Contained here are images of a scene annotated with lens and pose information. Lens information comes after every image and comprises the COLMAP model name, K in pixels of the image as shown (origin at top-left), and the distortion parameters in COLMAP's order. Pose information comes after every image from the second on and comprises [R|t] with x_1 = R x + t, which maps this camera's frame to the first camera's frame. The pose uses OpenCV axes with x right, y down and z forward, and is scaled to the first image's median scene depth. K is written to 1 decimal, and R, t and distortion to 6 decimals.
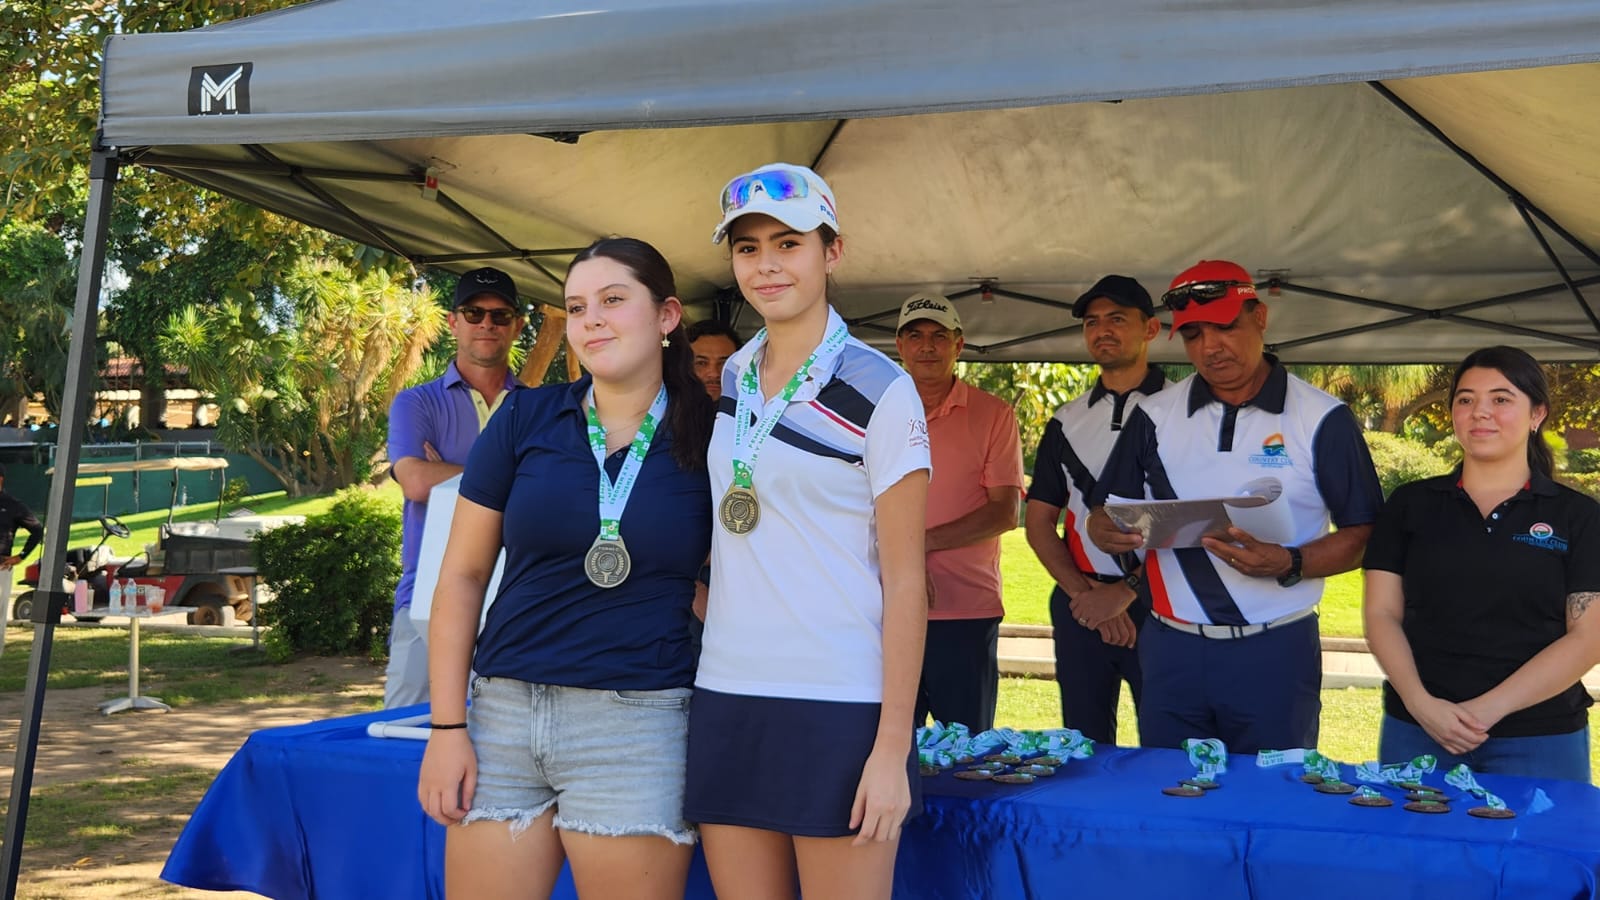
lens RADIAL K [[1662.8, 0, 809.2], [0, 1662.8, 441.1], [0, 0, 1]] dist [0.131338, -0.242190]
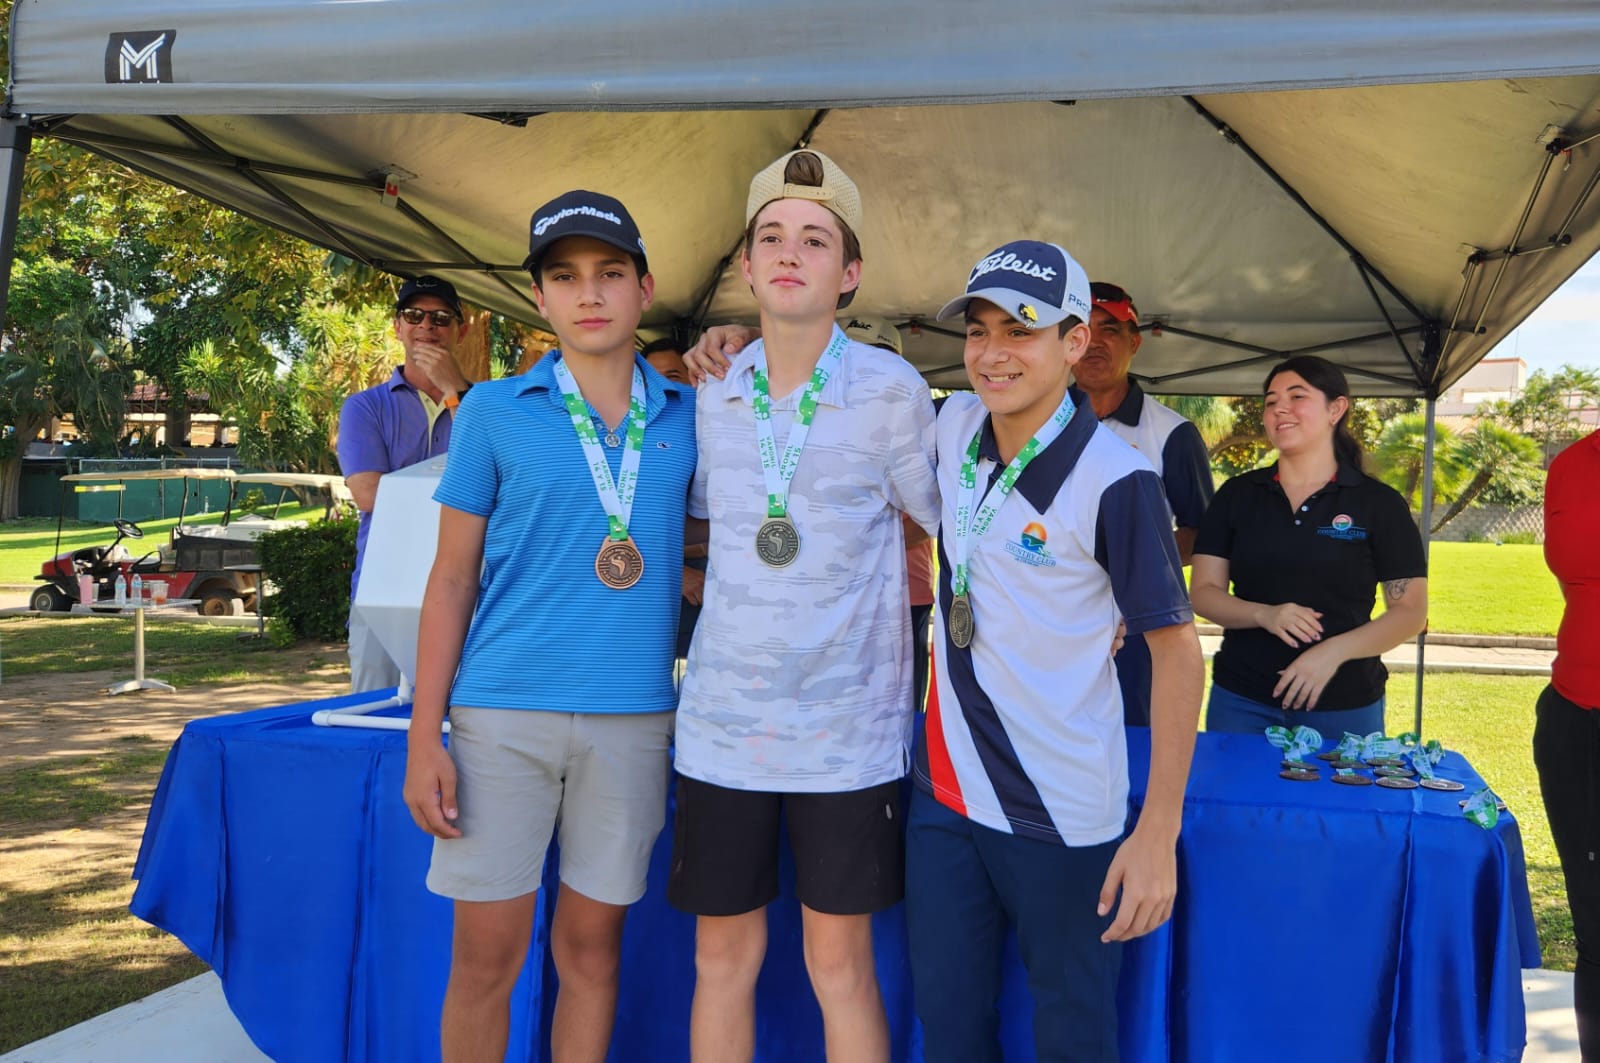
lens RADIAL K [[1308.9, 0, 961.2], [0, 1308.9, 525.3], [0, 0, 1]] dist [0.069932, -0.062382]
pose [[0.987704, 0.008803, 0.156086, -0.001231], [-0.015289, 0.999066, 0.040407, 0.005038], [-0.155585, -0.042297, 0.986917, 0.043756]]
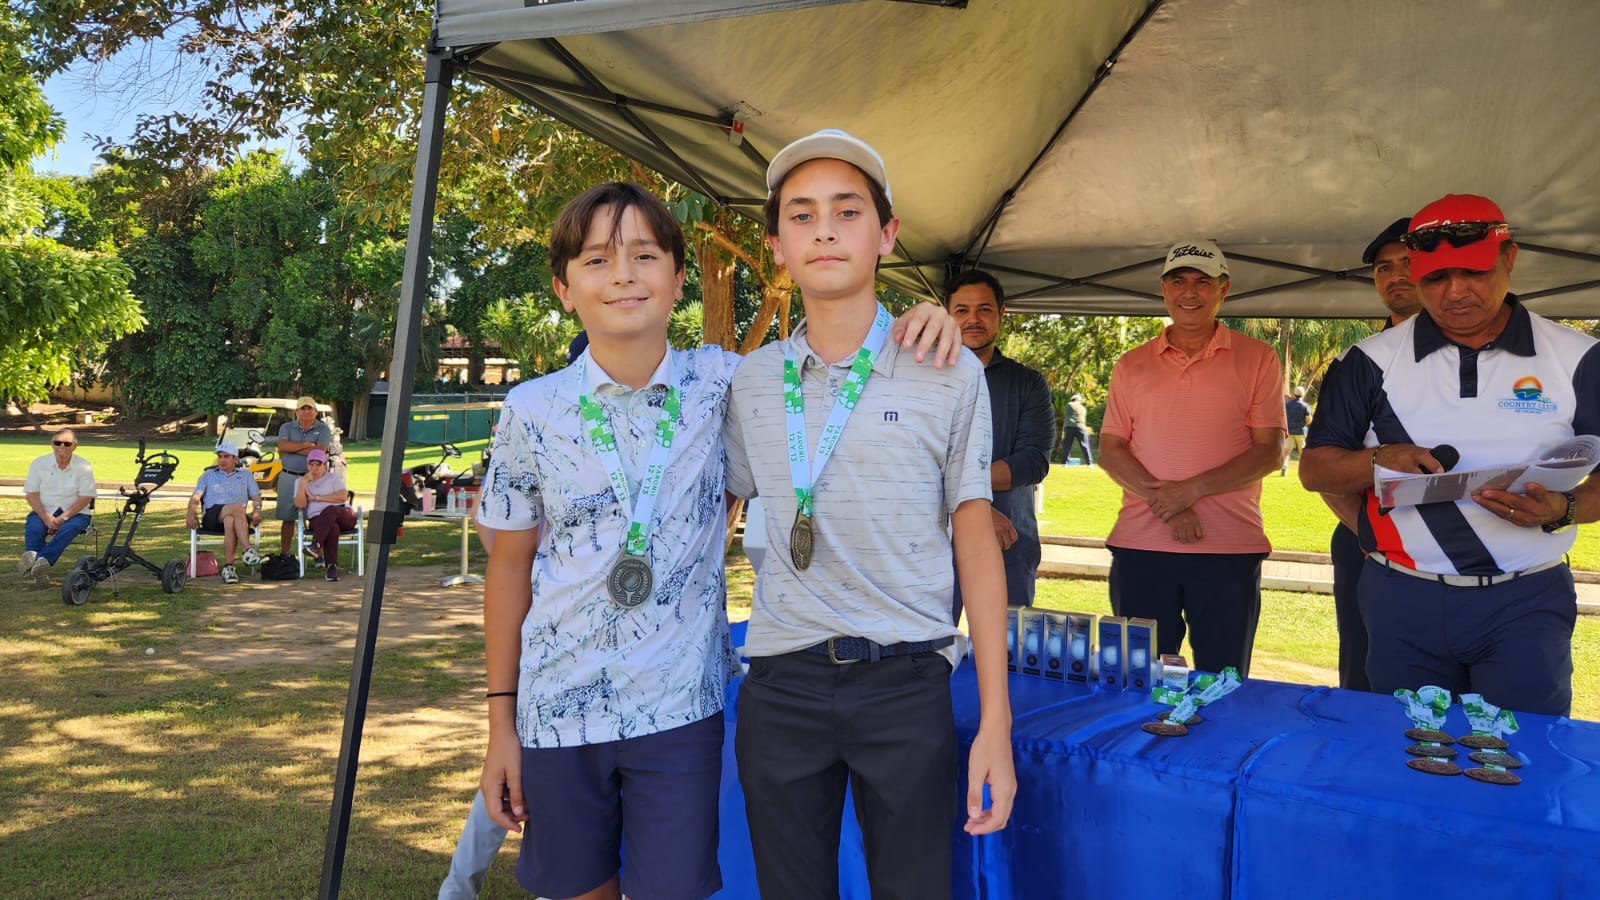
lens RADIAL K [[1142.1, 0, 792.2], [0, 1142.1, 449.7], [0, 0, 1]] dist [0.076727, -0.066288]
pose [[0.994620, 0.021296, -0.101382, -0.039083], [-0.016991, 0.998925, 0.043137, 0.005719], [0.102192, -0.041182, 0.993912, 0.095750]]
